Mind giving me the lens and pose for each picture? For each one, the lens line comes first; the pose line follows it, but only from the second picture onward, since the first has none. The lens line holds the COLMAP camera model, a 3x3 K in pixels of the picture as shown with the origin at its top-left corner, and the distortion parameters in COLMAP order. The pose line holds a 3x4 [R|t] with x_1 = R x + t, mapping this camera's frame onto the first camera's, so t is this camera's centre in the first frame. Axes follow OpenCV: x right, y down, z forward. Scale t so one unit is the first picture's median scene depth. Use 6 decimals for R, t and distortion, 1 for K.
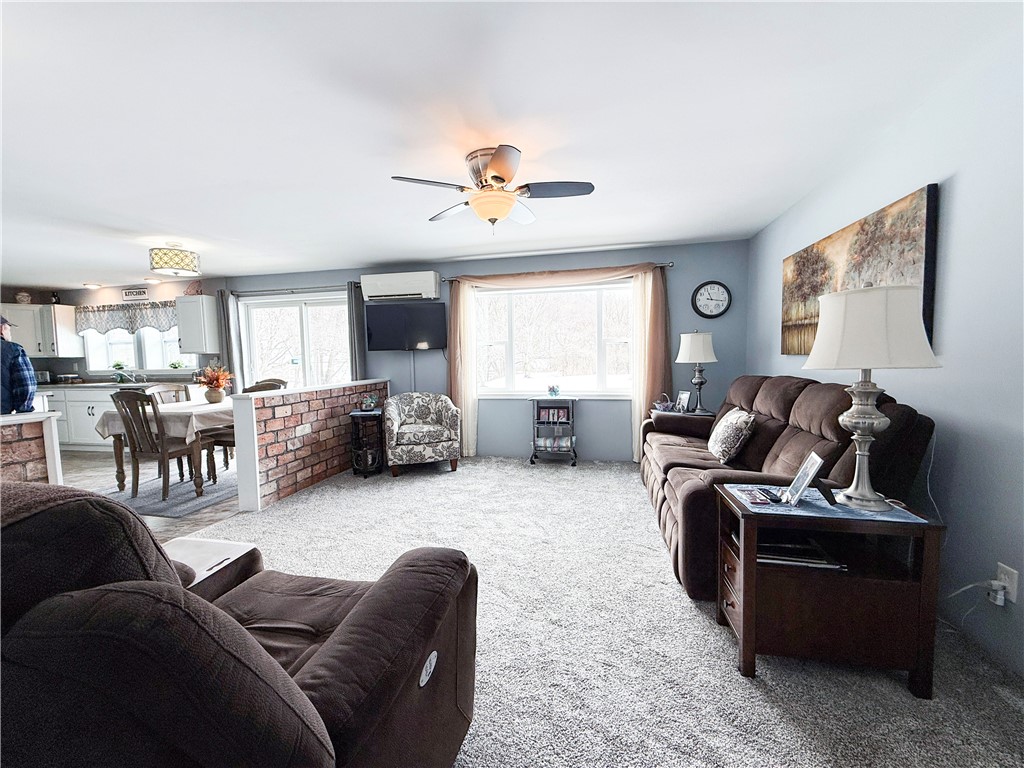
lens RADIAL K [[407.9, 0, 509.0], [0, 407.9, 383.7], [0, 0, 1]] dist [-0.000157, 0.000233]
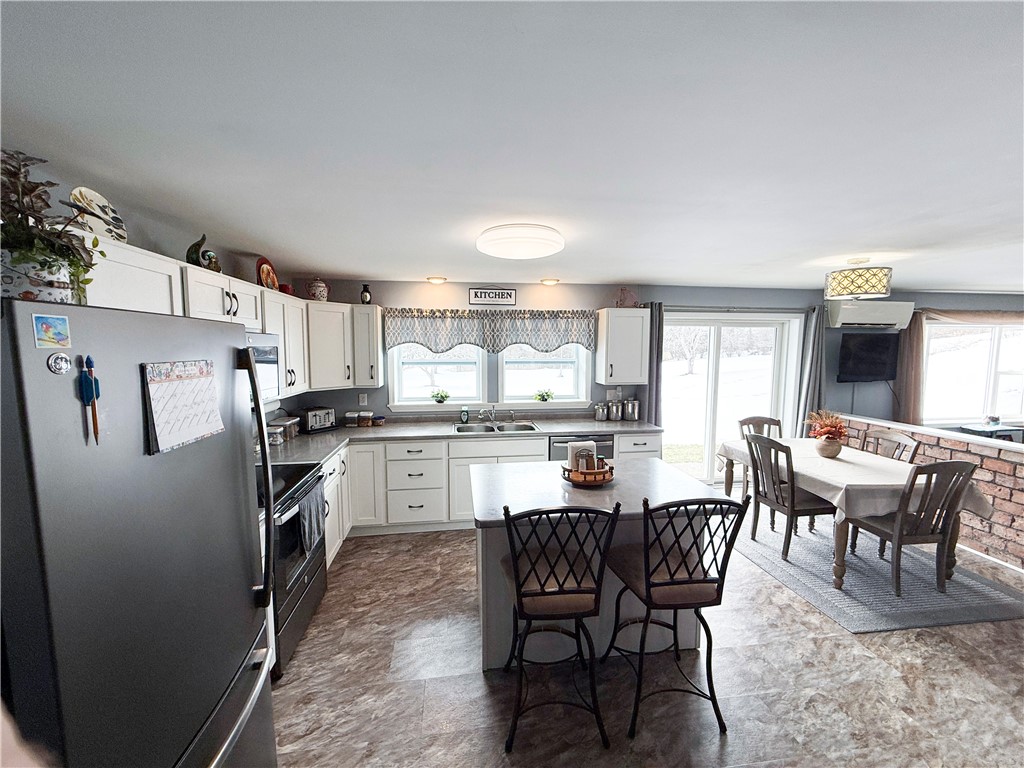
lens RADIAL K [[407.9, 0, 509.0], [0, 407.9, 383.7], [0, 0, 1]] dist [-0.000157, 0.000233]
pose [[0.934710, -0.013803, 0.355144, -1.145933], [0.005165, 0.999668, 0.025260, -0.087186], [-0.355375, -0.021777, 0.934470, 0.333452]]
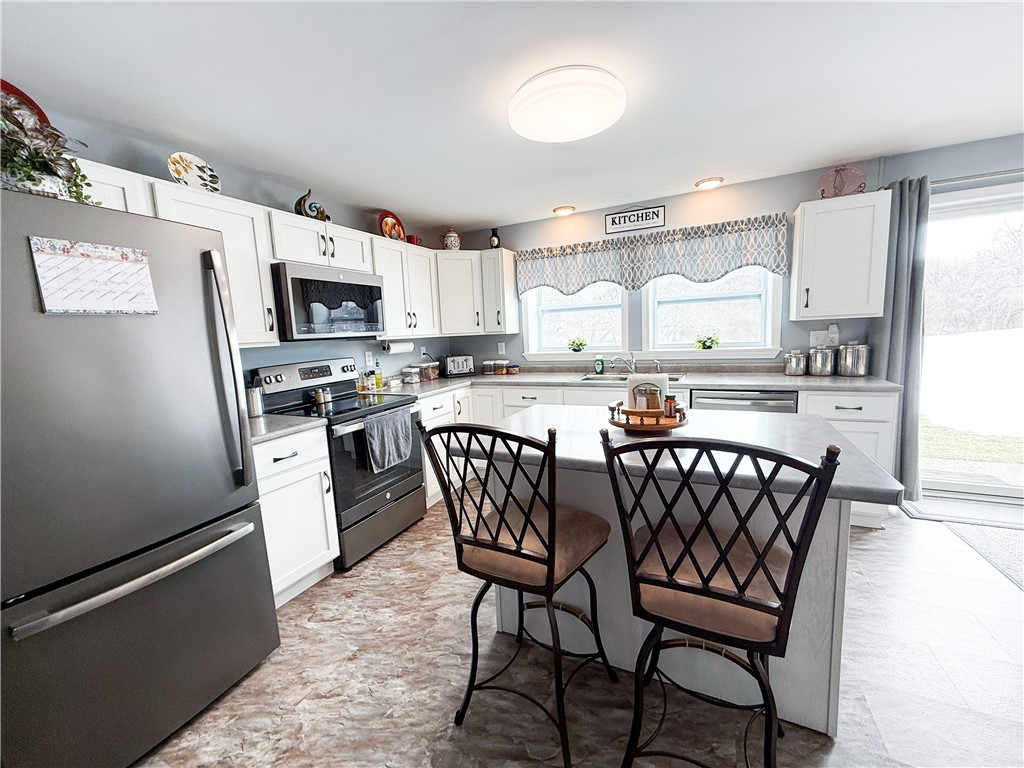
lens RADIAL K [[407.9, 0, 509.0], [0, 407.9, 383.7], [0, 0, 1]] dist [-0.000157, 0.000233]
pose [[0.975085, -0.001386, -0.221826, -0.965336], [0.017790, 0.997248, 0.071971, -0.033897], [0.221115, -0.074124, 0.972427, 0.387568]]
